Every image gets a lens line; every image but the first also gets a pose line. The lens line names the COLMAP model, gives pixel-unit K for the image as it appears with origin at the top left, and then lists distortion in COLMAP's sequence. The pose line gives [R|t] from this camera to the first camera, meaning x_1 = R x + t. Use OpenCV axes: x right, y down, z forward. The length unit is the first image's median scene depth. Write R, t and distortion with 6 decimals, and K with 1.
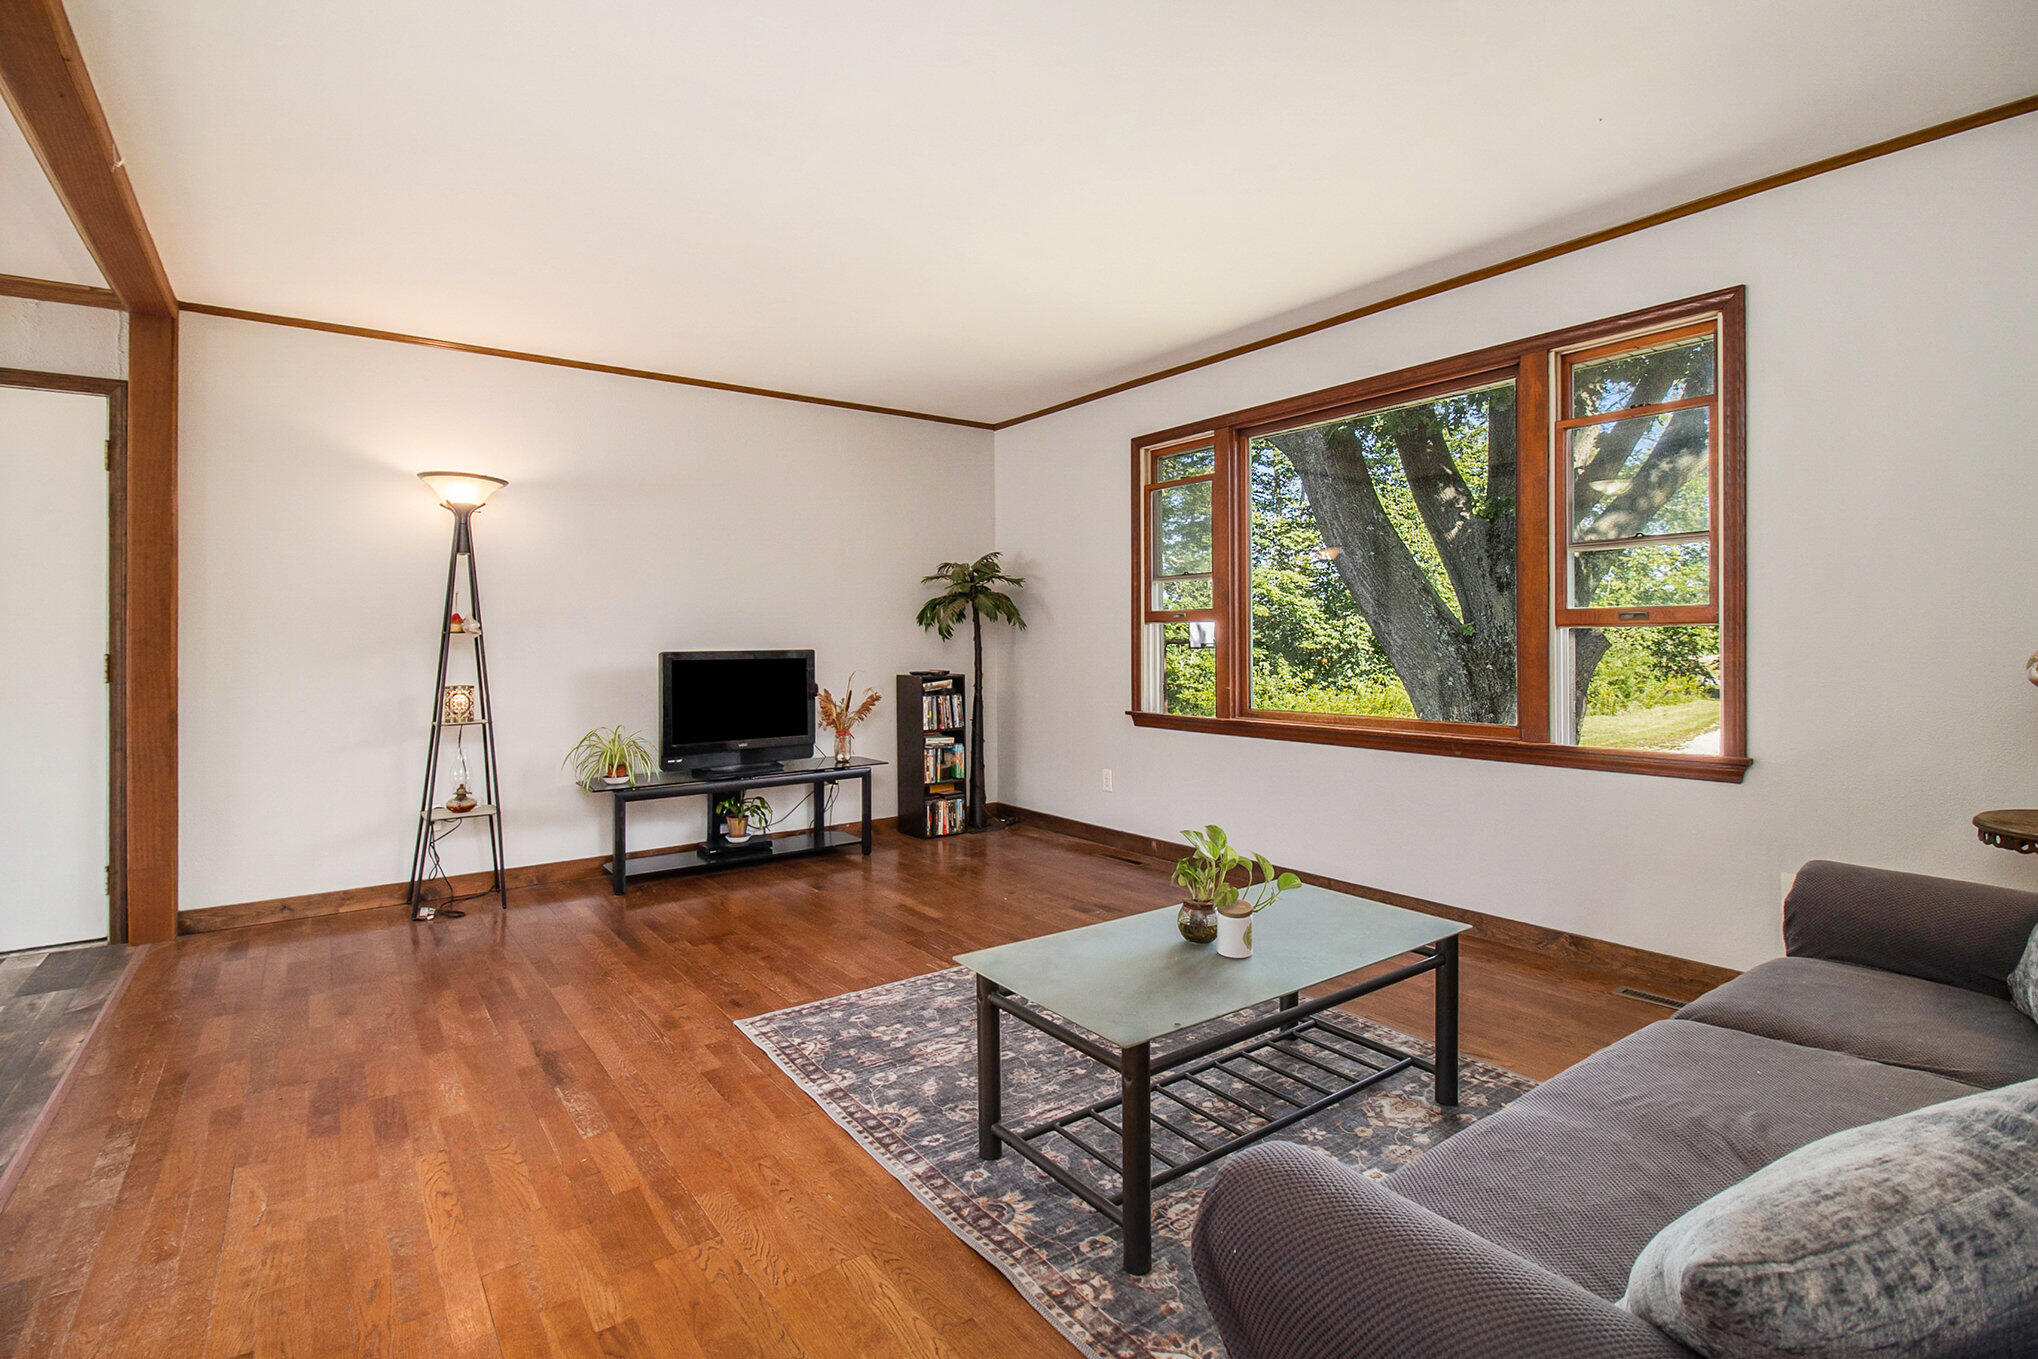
lens RADIAL K [[957.3, 0, 1001.2], [0, 957.3, 673.7], [0, 0, 1]] dist [0.003597, -0.012384]
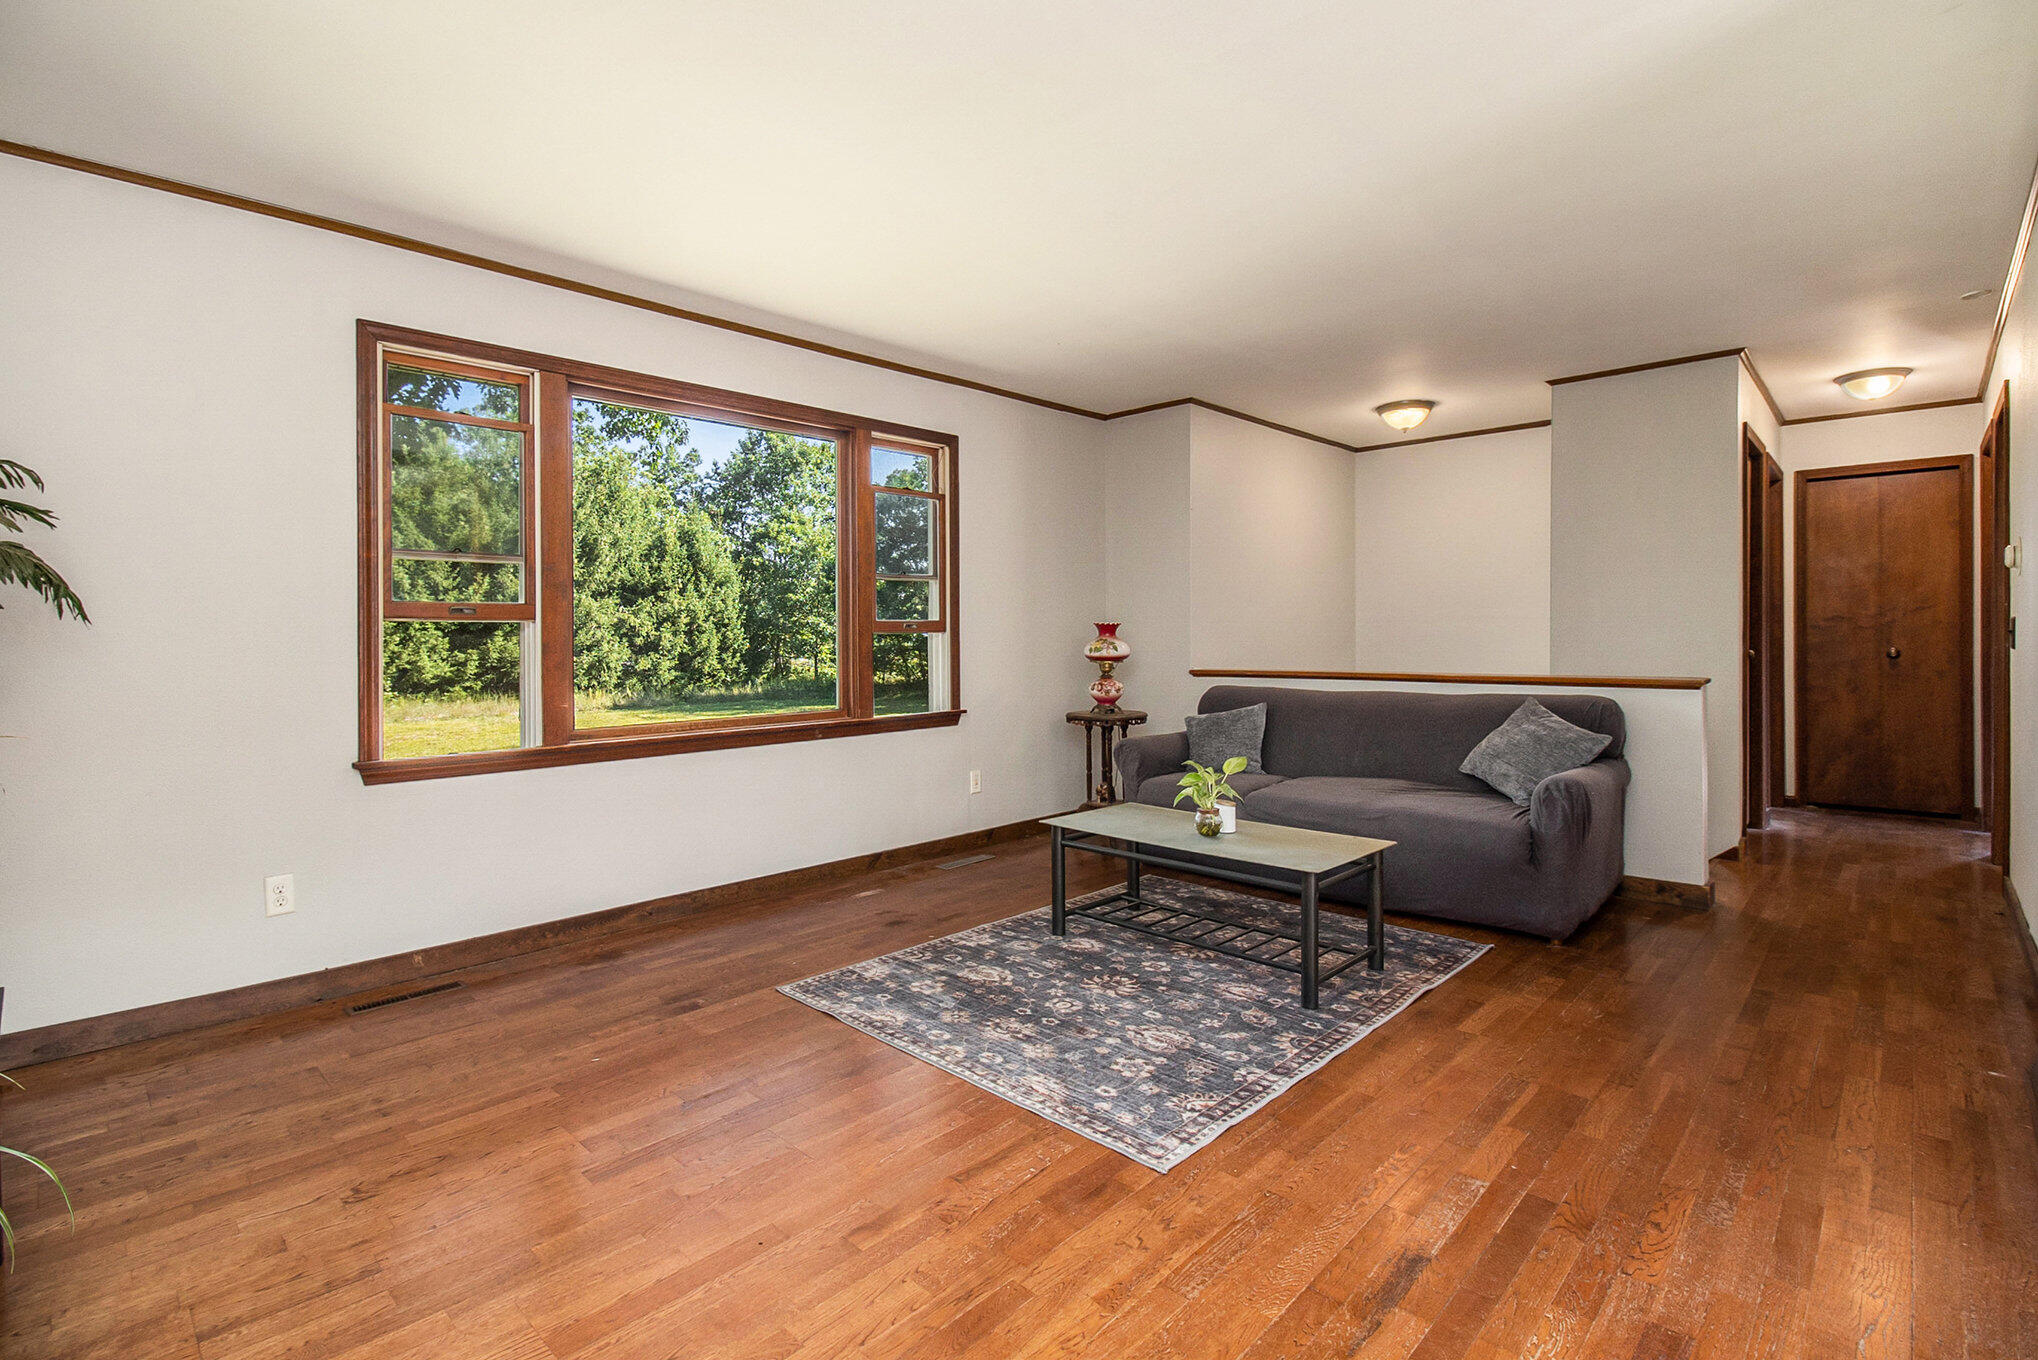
lens RADIAL K [[957.3, 0, 1025.9], [0, 957.3, 651.8], [0, 0, 1]] dist [0.003597, -0.012384]
pose [[-0.186666, -0.006250, 0.982404, -1.012176], [0.048094, 0.998723, 0.015492, -0.037603], [-0.981246, 0.050139, -0.186127, 1.287889]]
